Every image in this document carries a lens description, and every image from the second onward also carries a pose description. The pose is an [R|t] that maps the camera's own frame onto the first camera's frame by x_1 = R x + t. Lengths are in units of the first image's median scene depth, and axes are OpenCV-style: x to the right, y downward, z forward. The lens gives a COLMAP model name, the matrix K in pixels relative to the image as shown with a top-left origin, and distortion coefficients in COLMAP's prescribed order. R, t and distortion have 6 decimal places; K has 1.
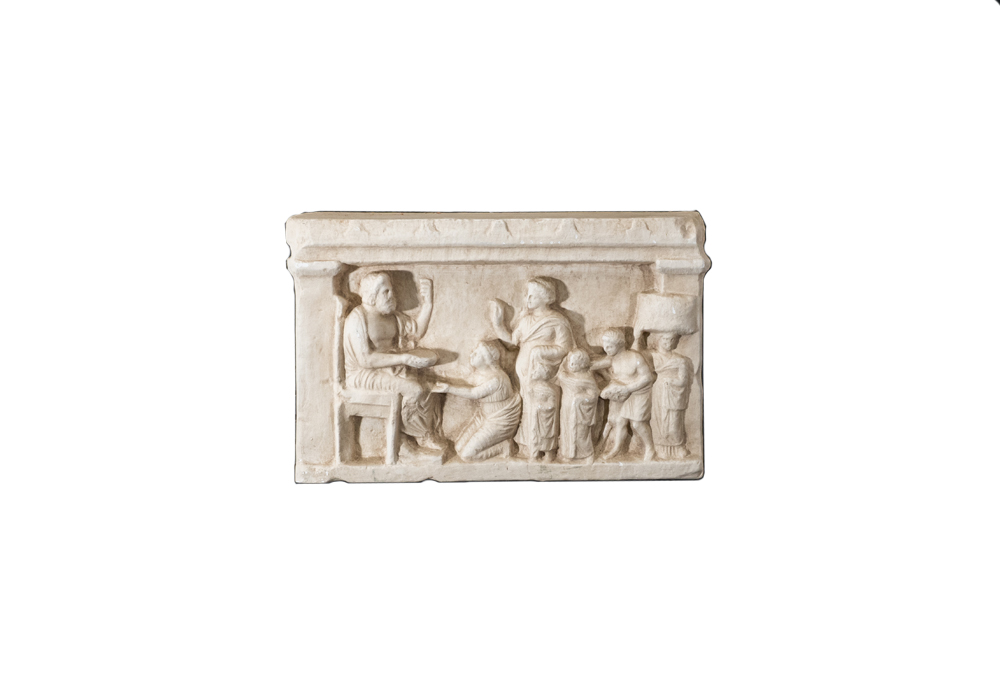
lens RADIAL K [[913.0, 0, 502.0], [0, 913.0, 349.4], [0, 0, 1]] dist [0.011567, 0.000109]
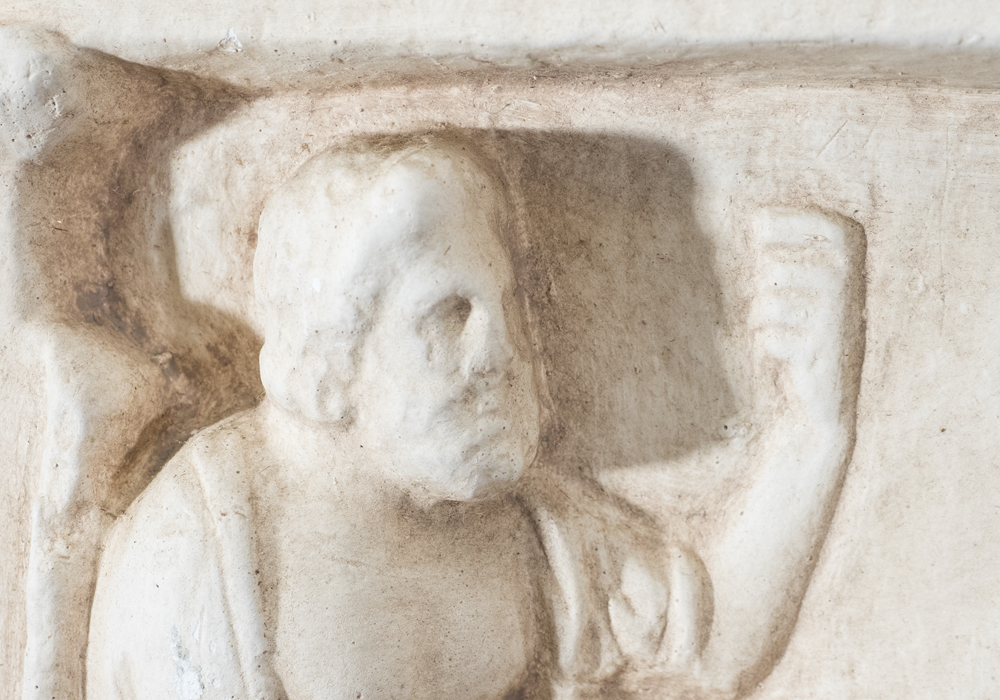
lens RADIAL K [[1877.1, 0, 502.3], [0, 1877.1, 352.2], [0, 0, 1]] dist [0.027995, 0.000000]
pose [[0.978502, 0.045385, -0.201183, -0.072107], [-0.047233, 0.998874, -0.004393, -0.056367], [0.200757, 0.013801, 0.979544, 0.757804]]
